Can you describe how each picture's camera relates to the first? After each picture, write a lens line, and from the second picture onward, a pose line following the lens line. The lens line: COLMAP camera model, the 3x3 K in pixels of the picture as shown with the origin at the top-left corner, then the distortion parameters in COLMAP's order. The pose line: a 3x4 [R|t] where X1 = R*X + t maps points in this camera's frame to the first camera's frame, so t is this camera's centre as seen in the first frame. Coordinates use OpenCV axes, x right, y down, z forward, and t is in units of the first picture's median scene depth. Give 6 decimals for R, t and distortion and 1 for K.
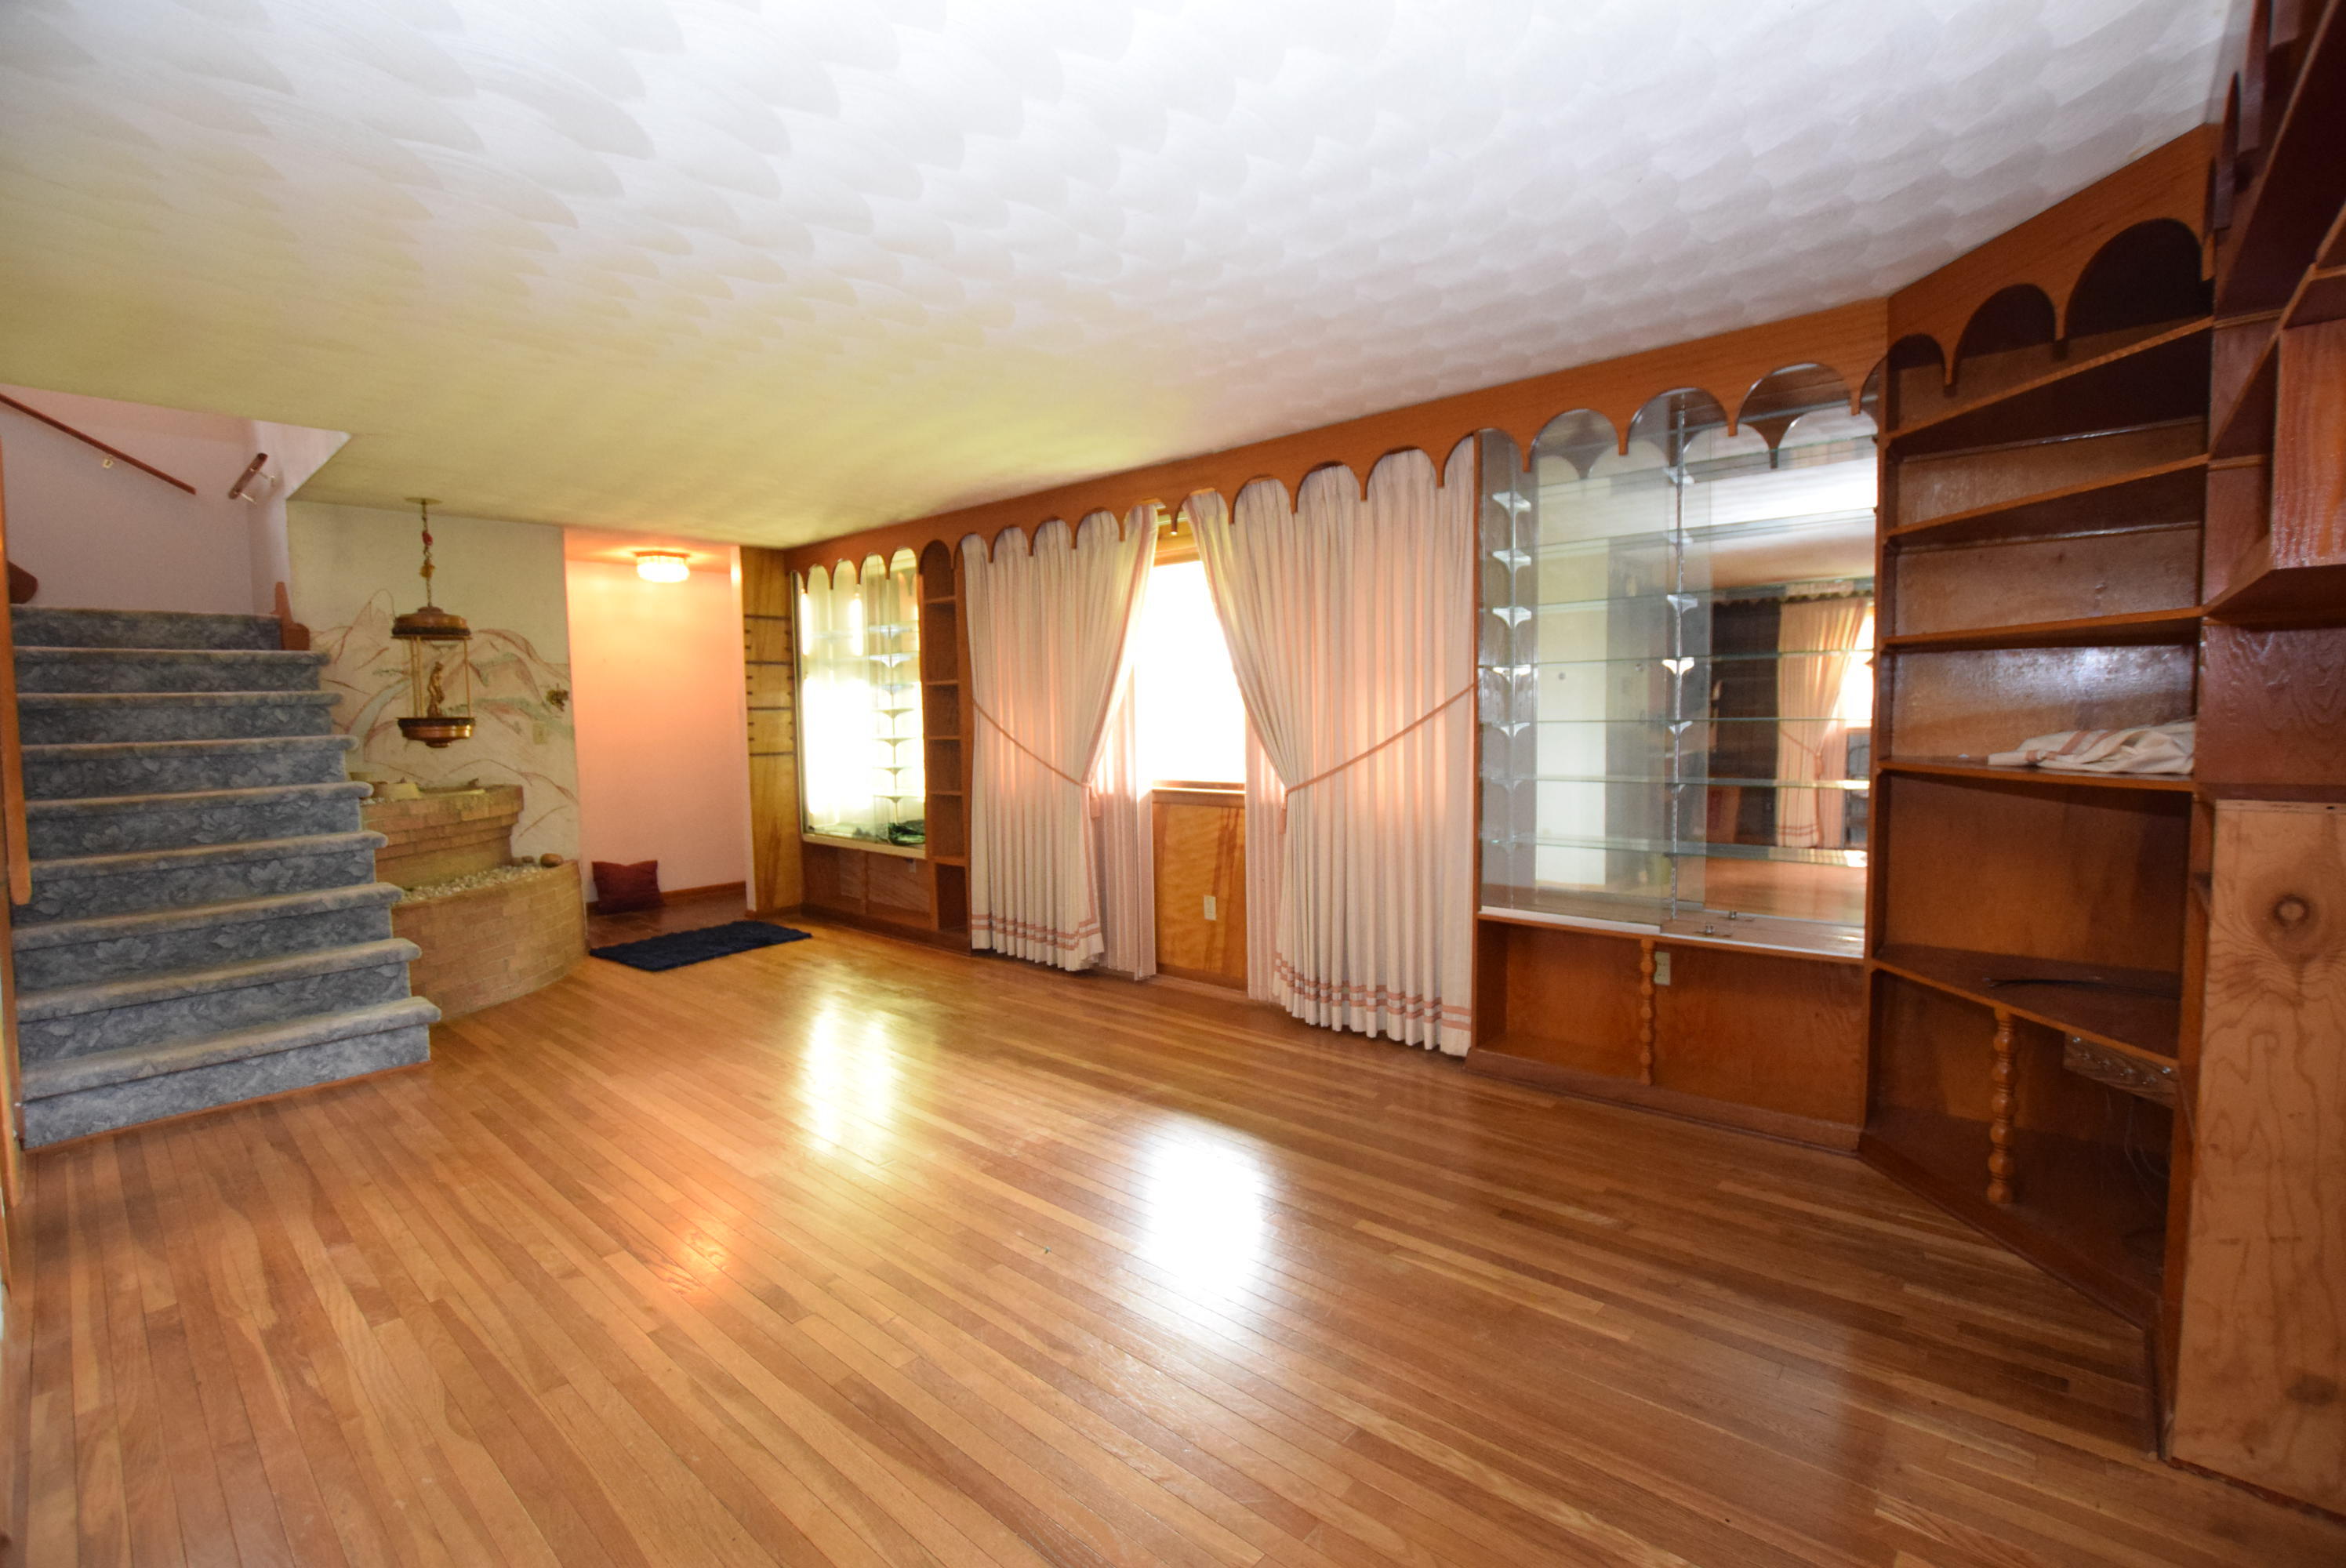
lens RADIAL K [[1032.0, 0, 1172.8], [0, 1032.0, 789.8], [0, 0, 1]] dist [-0.032327, 0.004134]
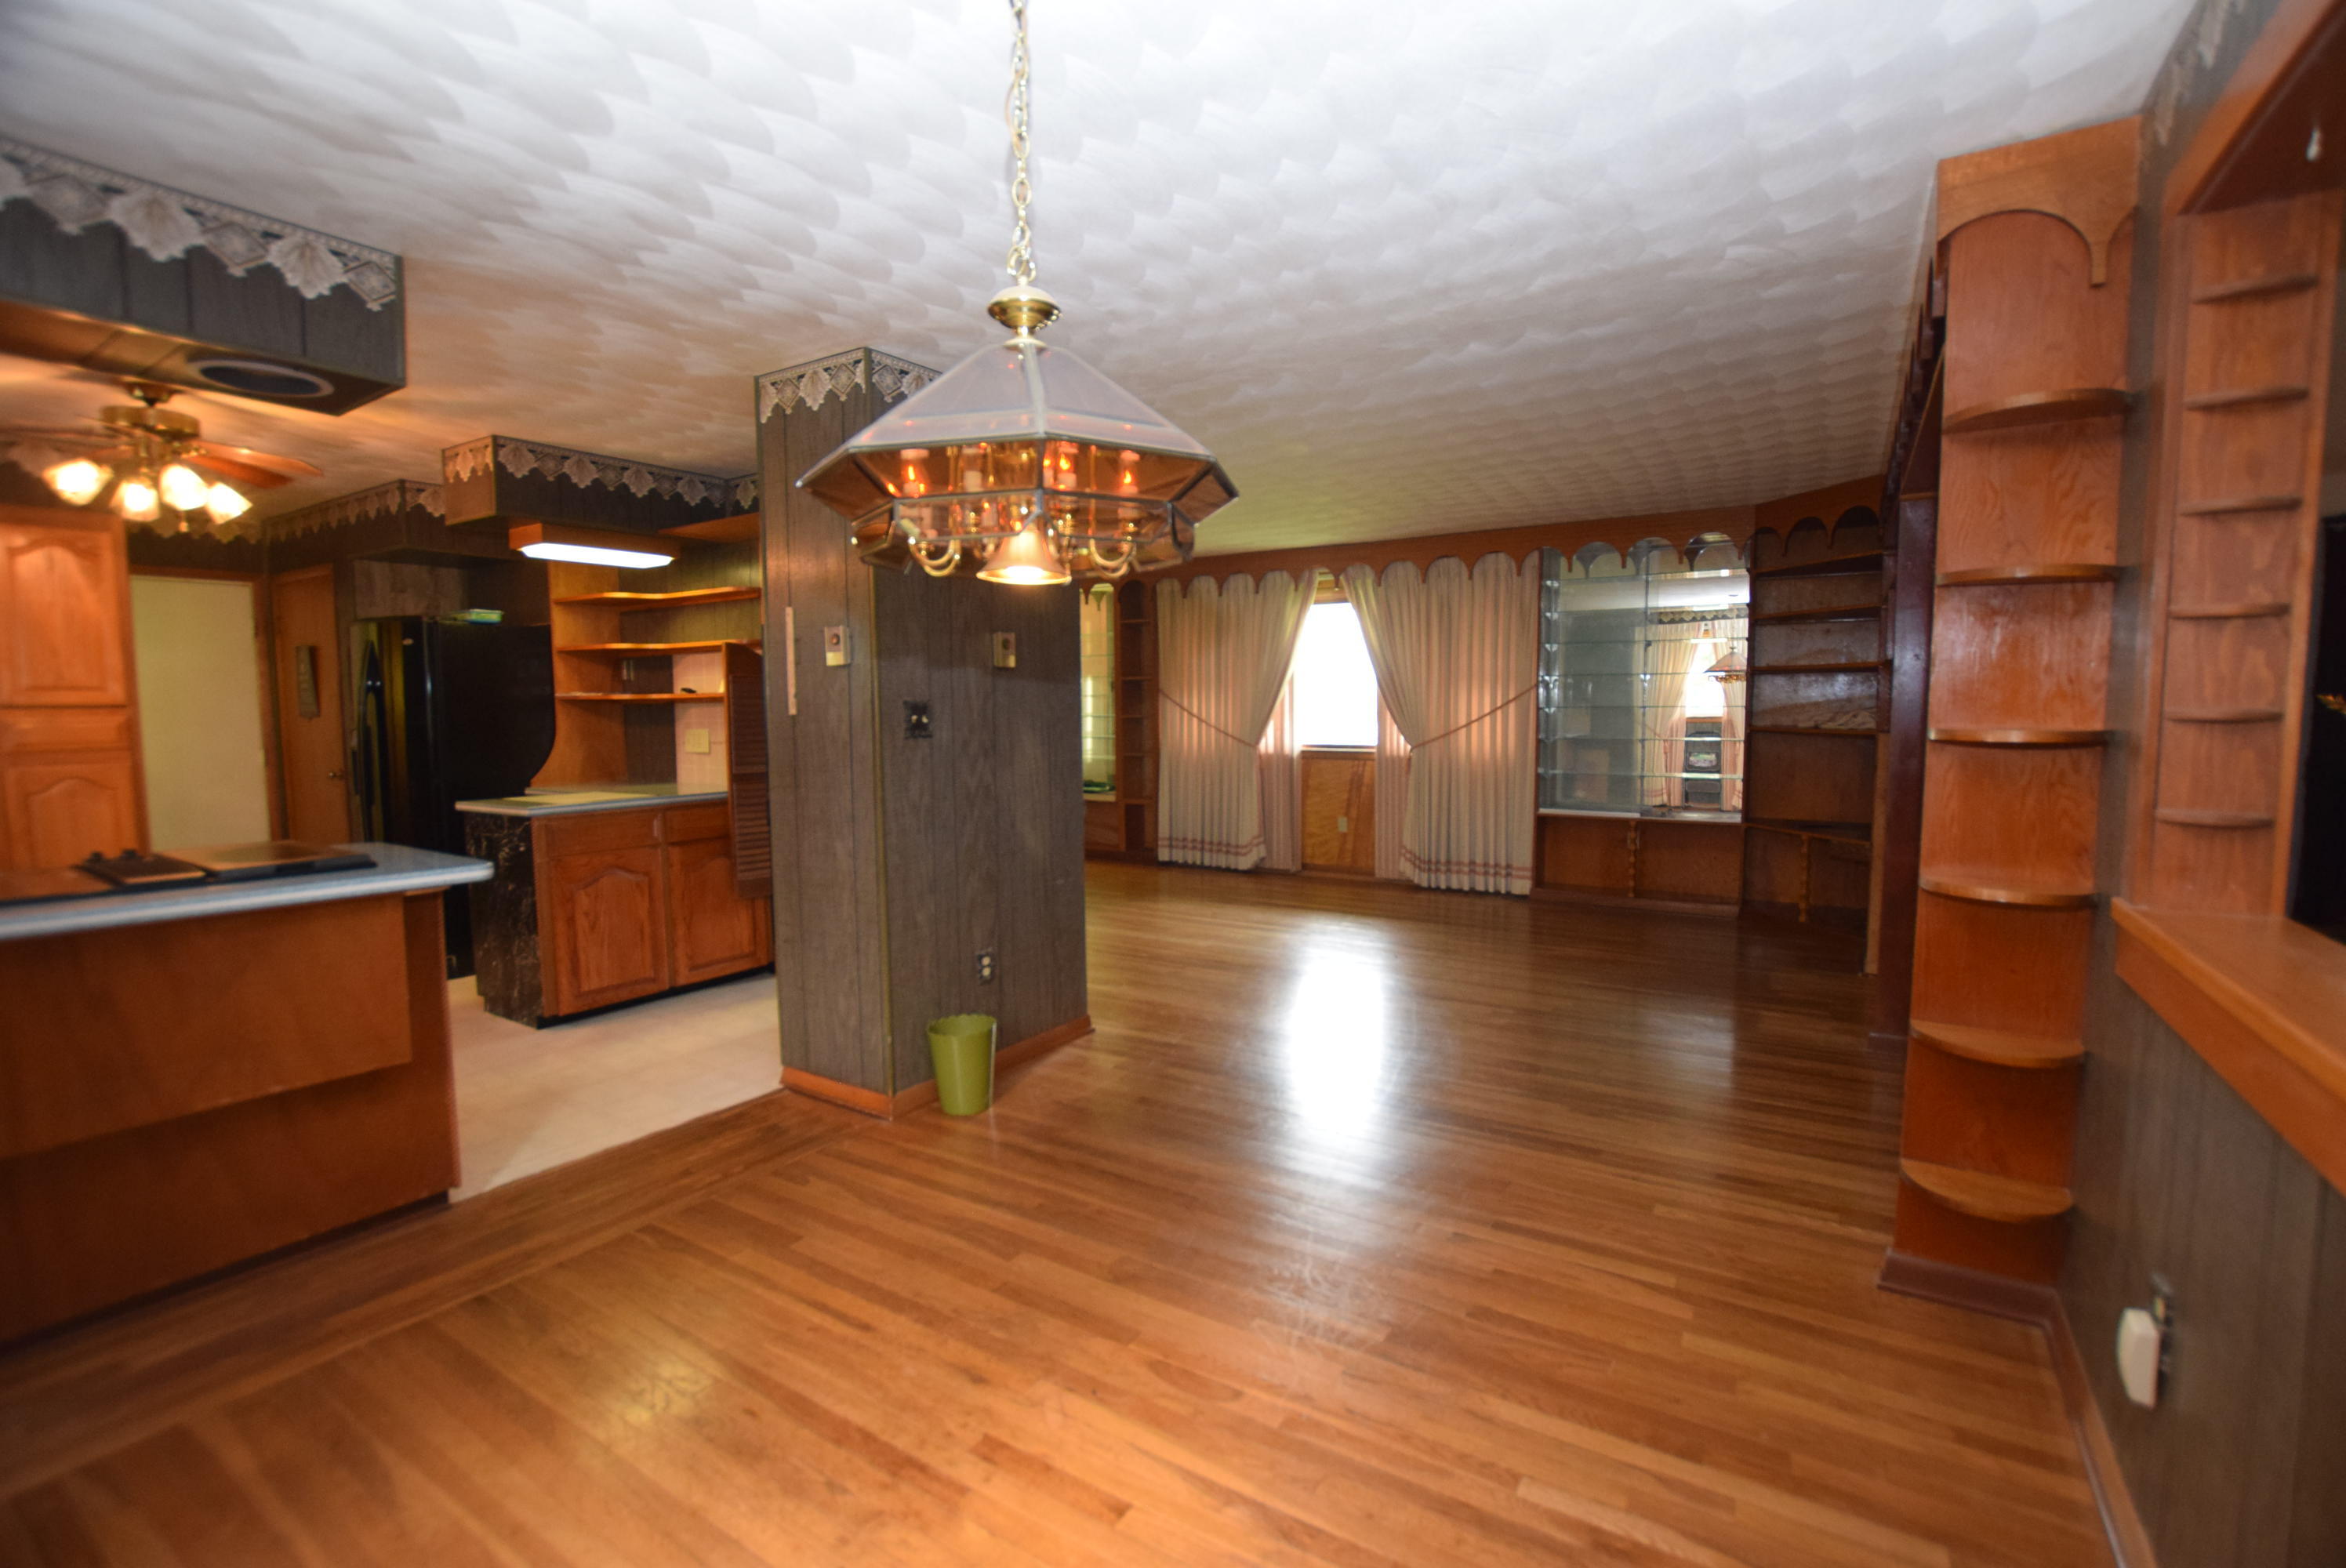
lens RADIAL K [[1032.0, 0, 1171.0], [0, 1032.0, 787.9], [0, 0, 1]] dist [-0.032327, 0.004134]
pose [[0.988660, -0.003449, 0.150131, -0.448797], [0.002338, 0.999969, 0.007574, 0.044898], [-0.150153, -0.007138, 0.988637, -0.506225]]
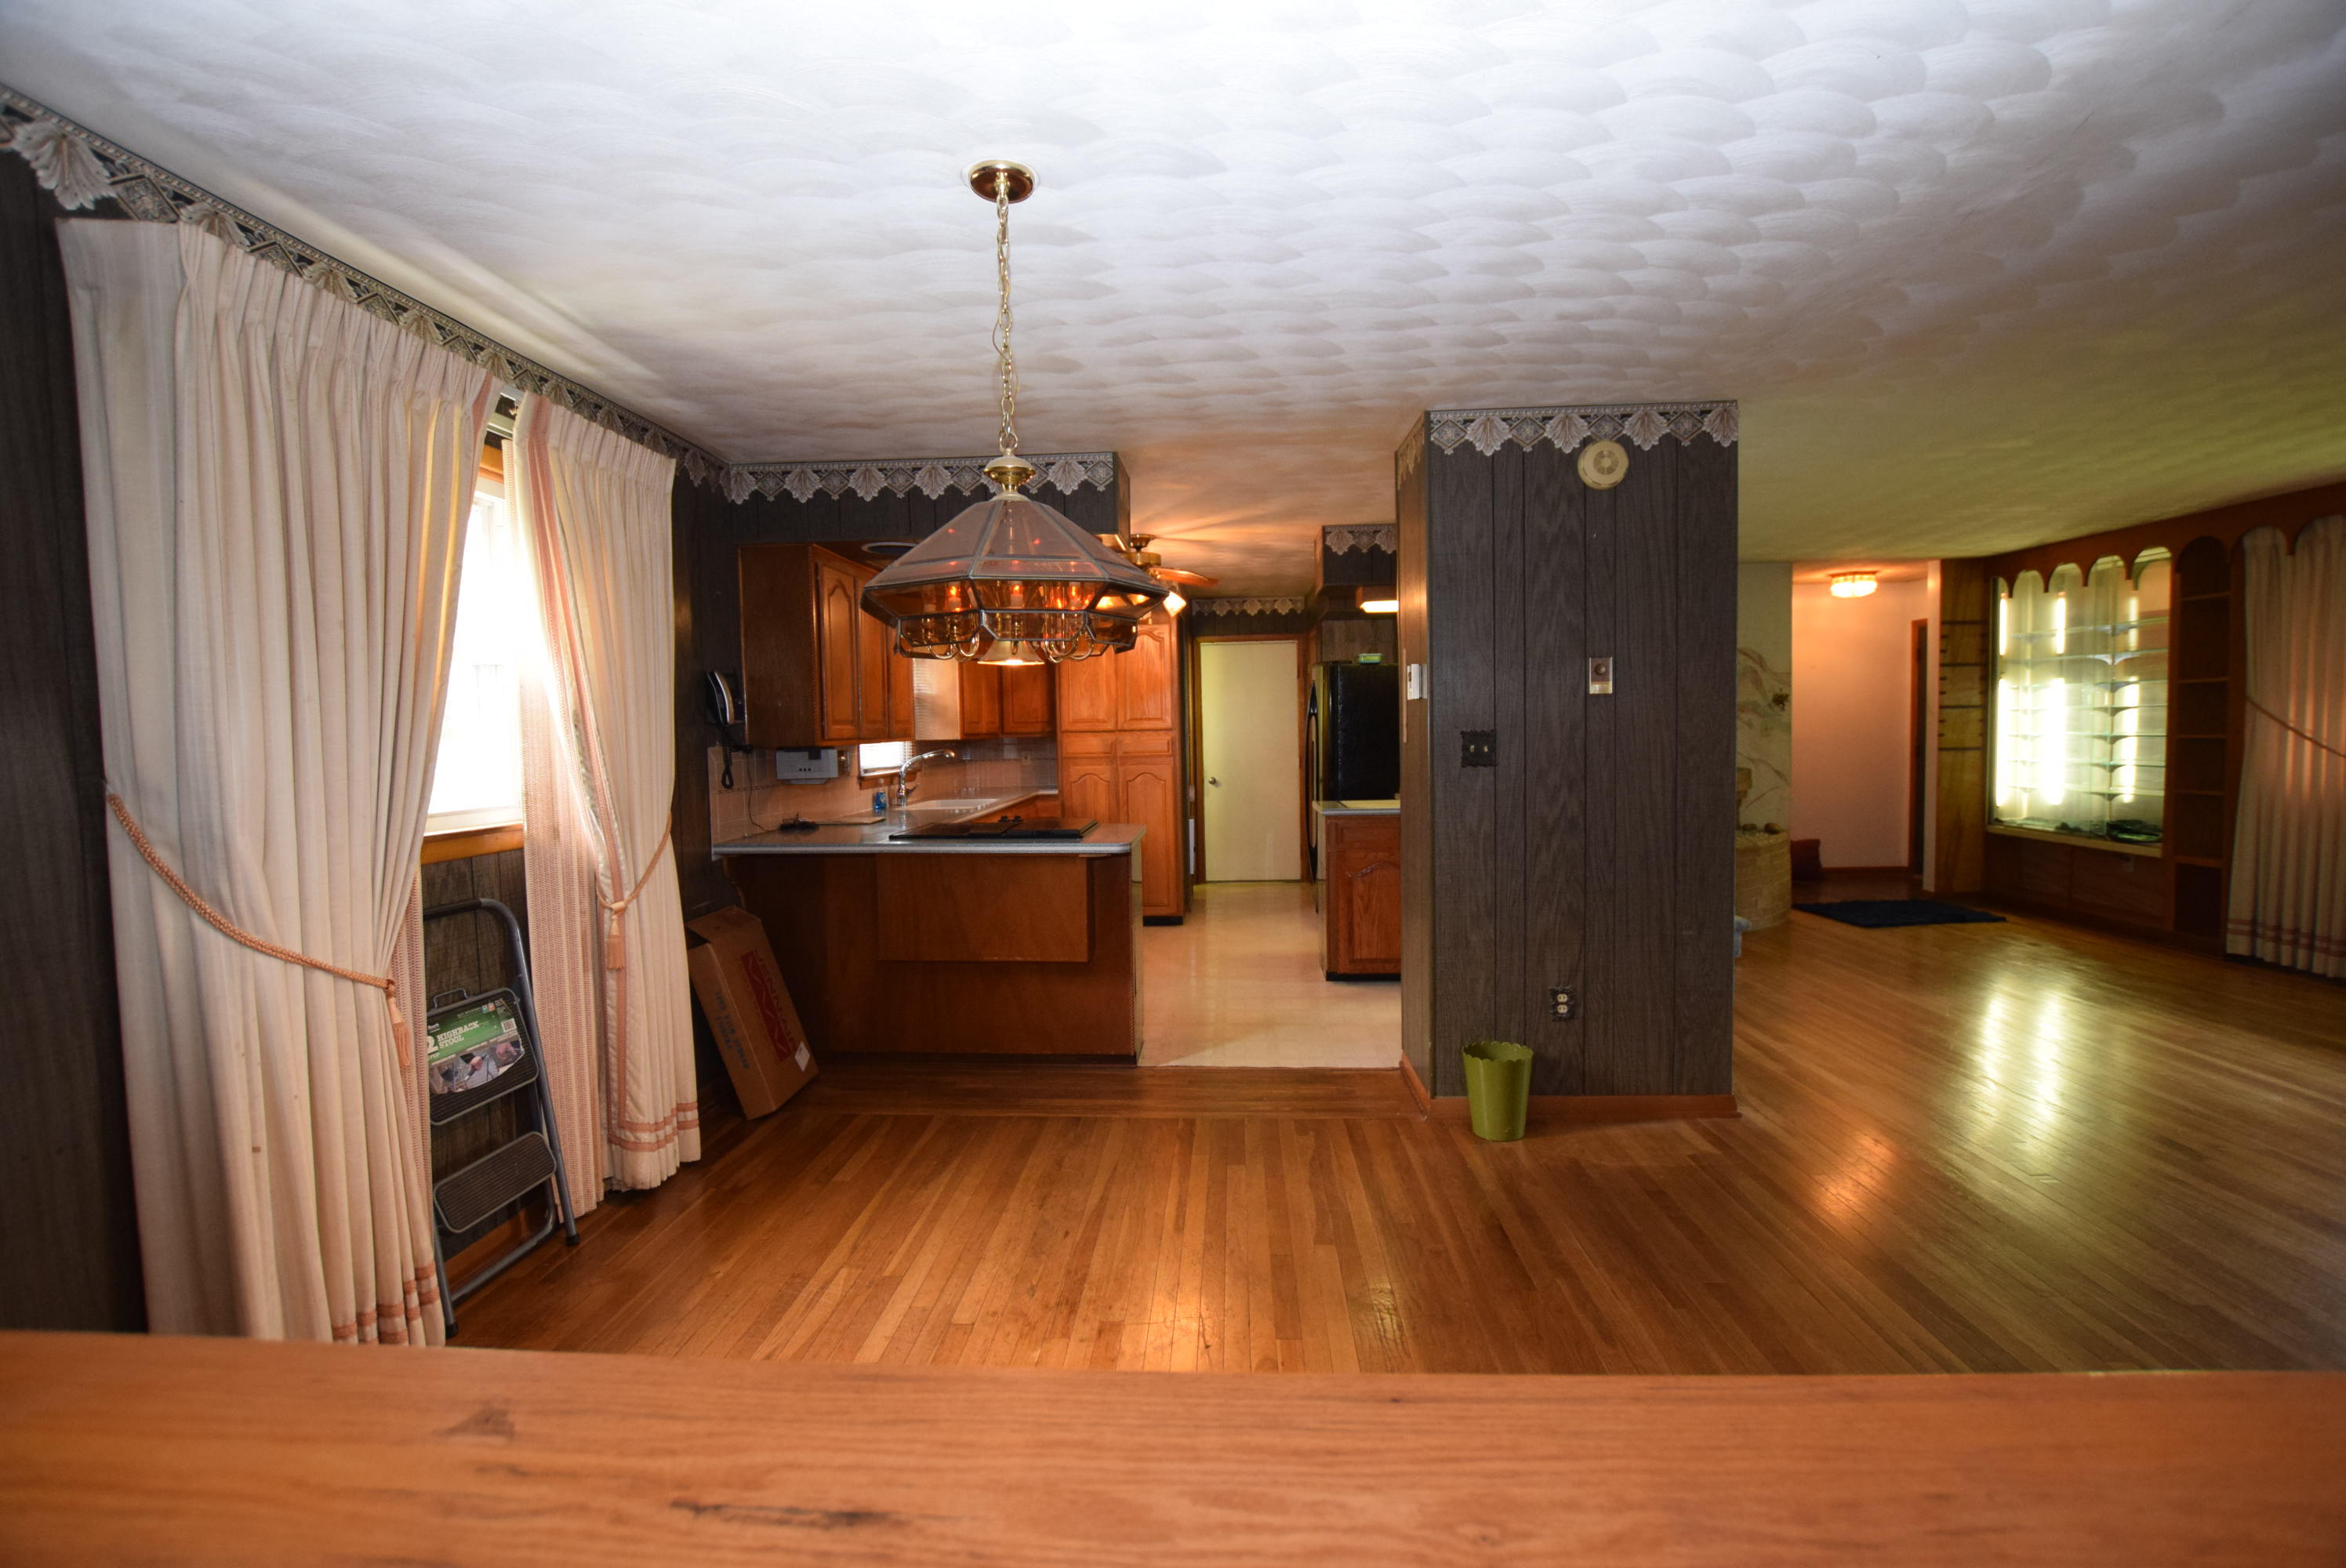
lens RADIAL K [[1032.0, 0, 1178.1], [0, 1032.0, 785.5], [0, 0, 1]] dist [-0.032327, 0.004134]
pose [[0.622340, 0.048434, -0.781247, -0.091116], [-0.047394, 0.998584, 0.024155, 0.022691], [0.781311, 0.021994, 0.623755, -0.413746]]
